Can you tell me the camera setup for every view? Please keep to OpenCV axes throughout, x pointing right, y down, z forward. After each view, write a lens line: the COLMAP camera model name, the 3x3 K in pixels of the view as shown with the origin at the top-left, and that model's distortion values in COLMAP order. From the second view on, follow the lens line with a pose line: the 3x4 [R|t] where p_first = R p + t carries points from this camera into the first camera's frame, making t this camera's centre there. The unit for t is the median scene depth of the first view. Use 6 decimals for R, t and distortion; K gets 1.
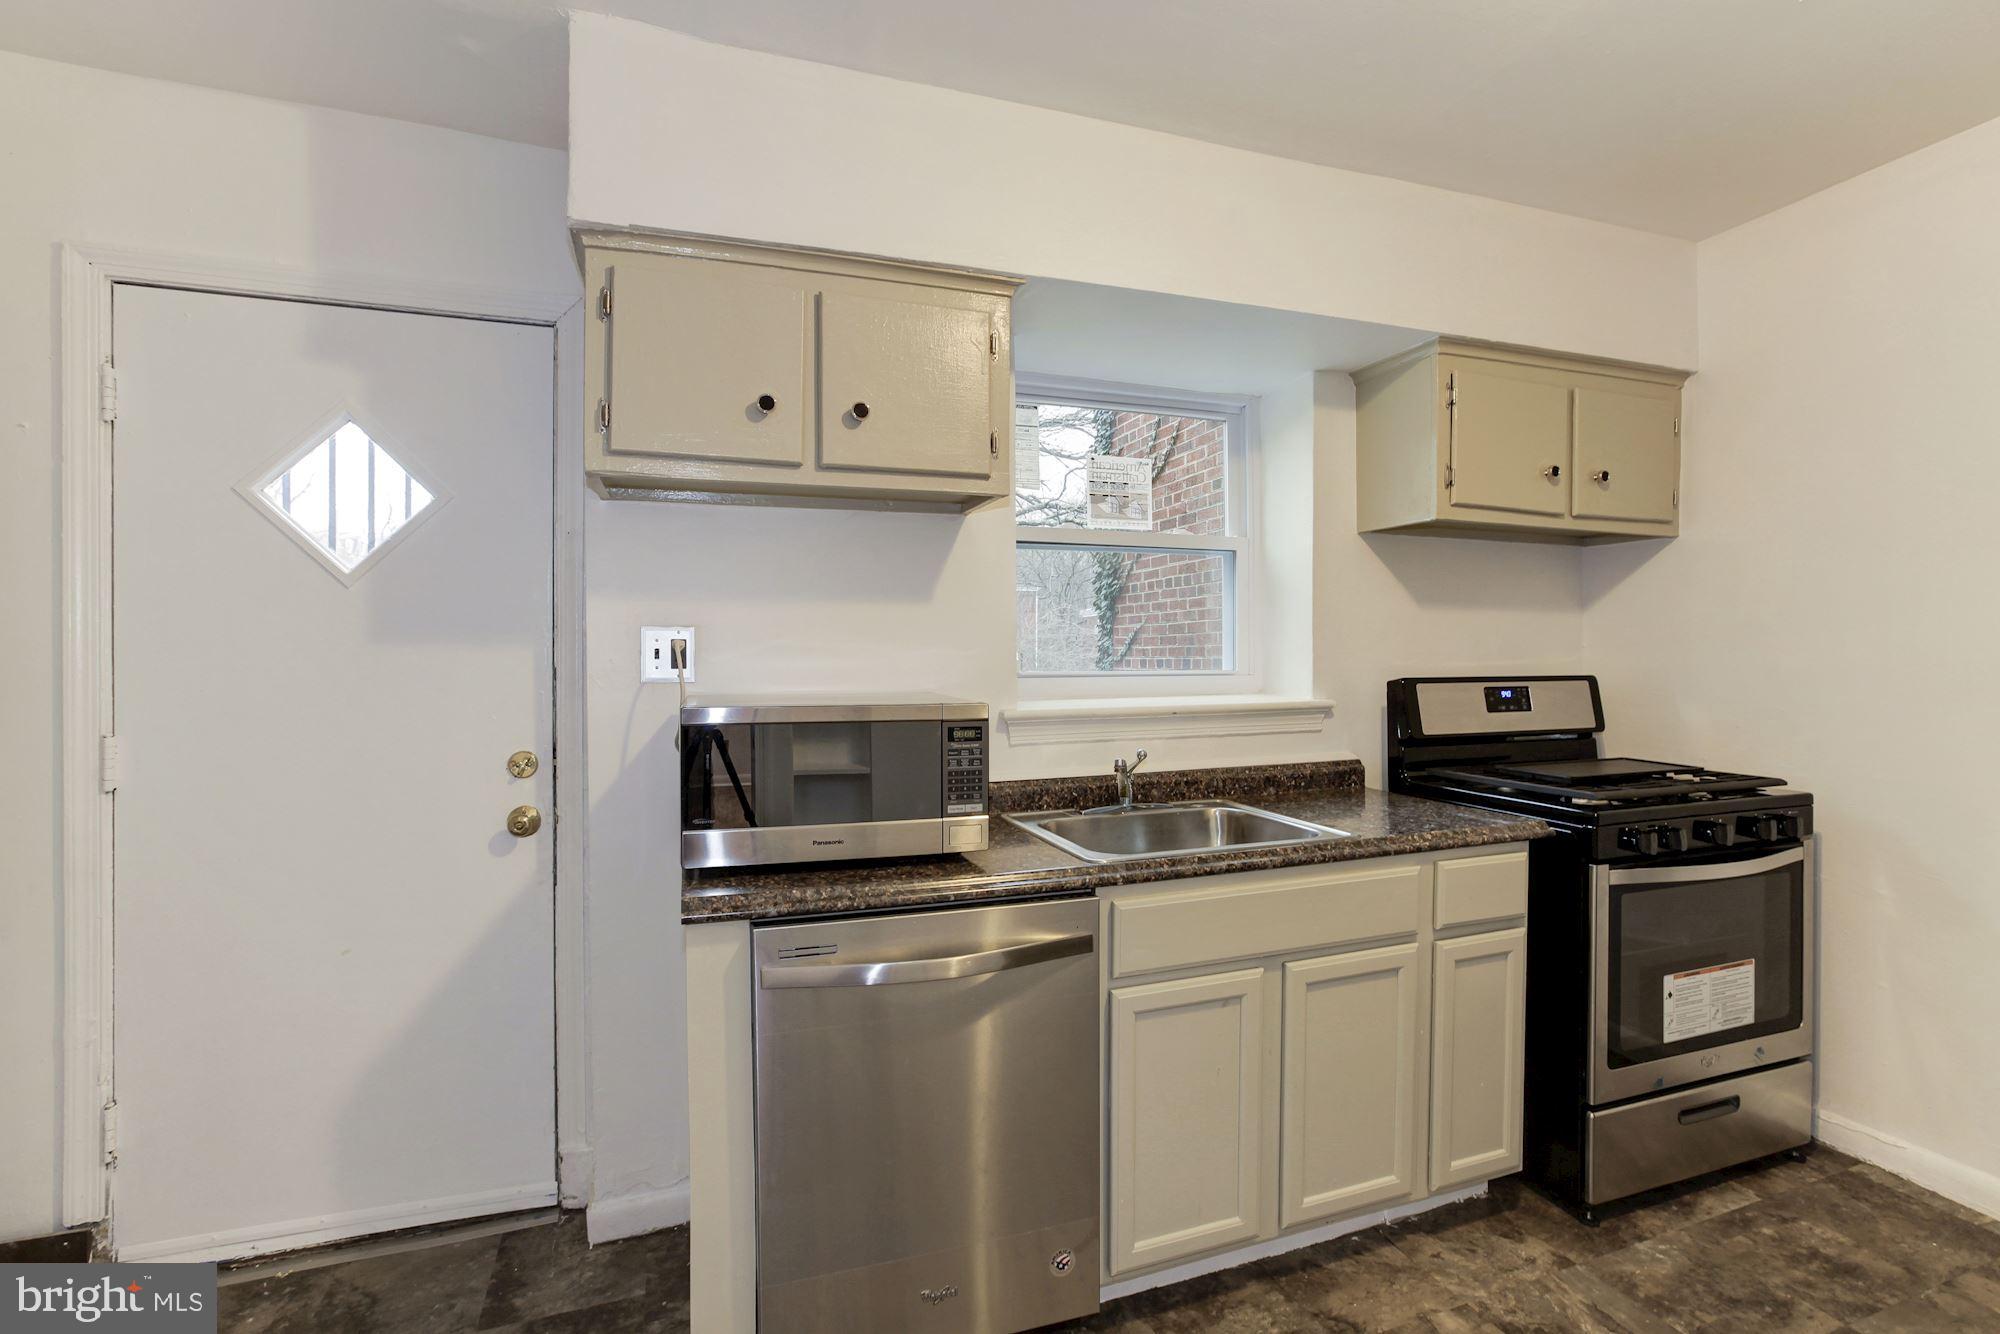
lens RADIAL K [[952.1, 0, 1008.6], [0, 952.1, 649.6], [0, 0, 1]] dist [-0.022859, 0.028485]
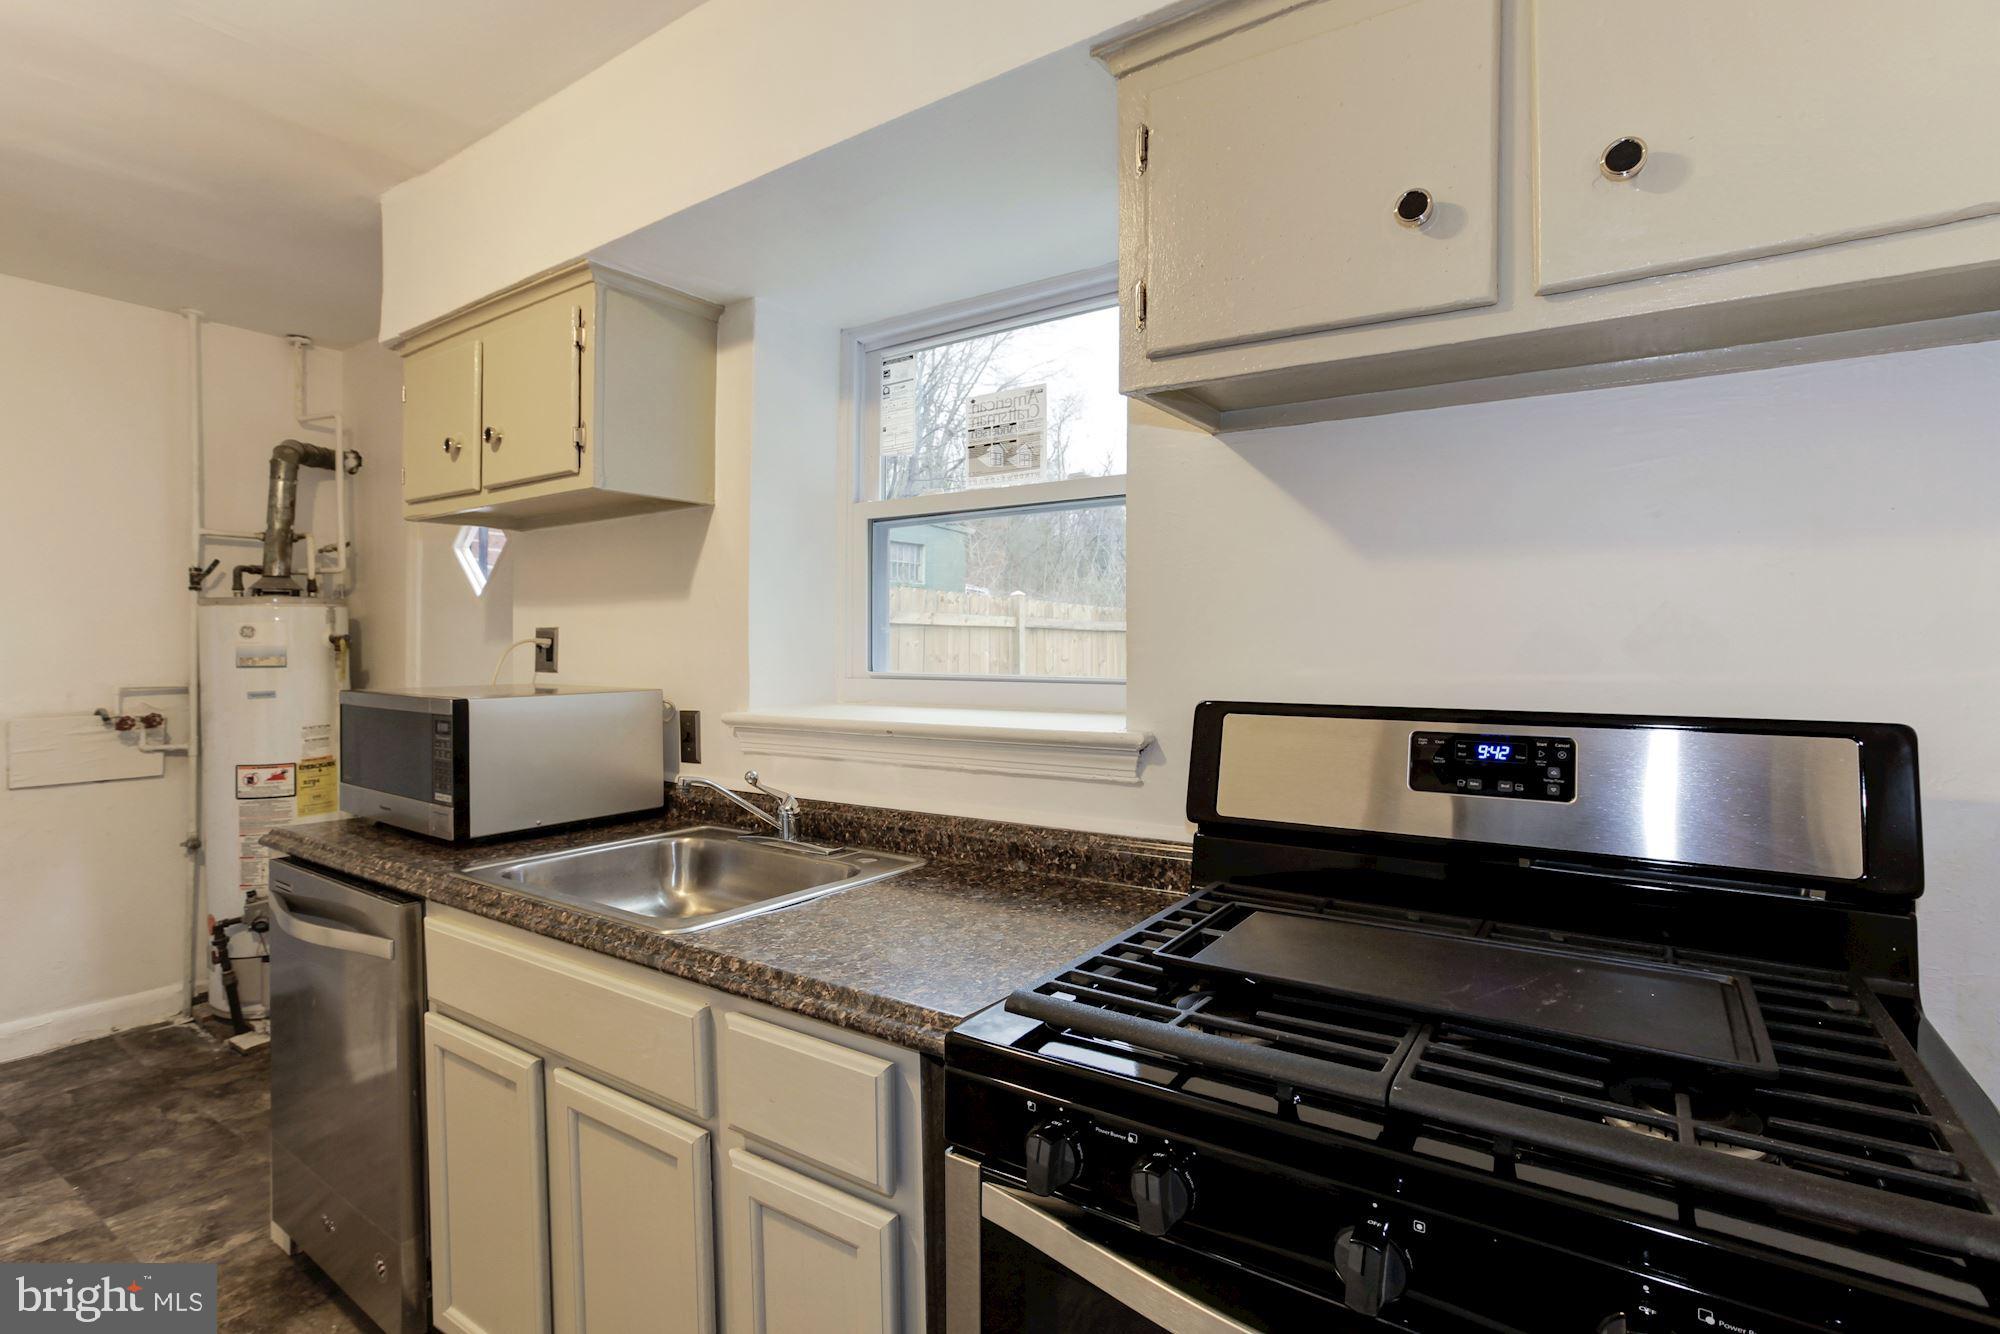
lens RADIAL K [[952.1, 0, 1008.6], [0, 952.1, 649.6], [0, 0, 1]] dist [-0.022859, 0.028485]
pose [[0.576707, 0.003472, -0.816944, 0.979534], [-0.001780, 0.999994, 0.002993, 0.000170], [0.816949, -0.000272, 0.576710, 0.762895]]
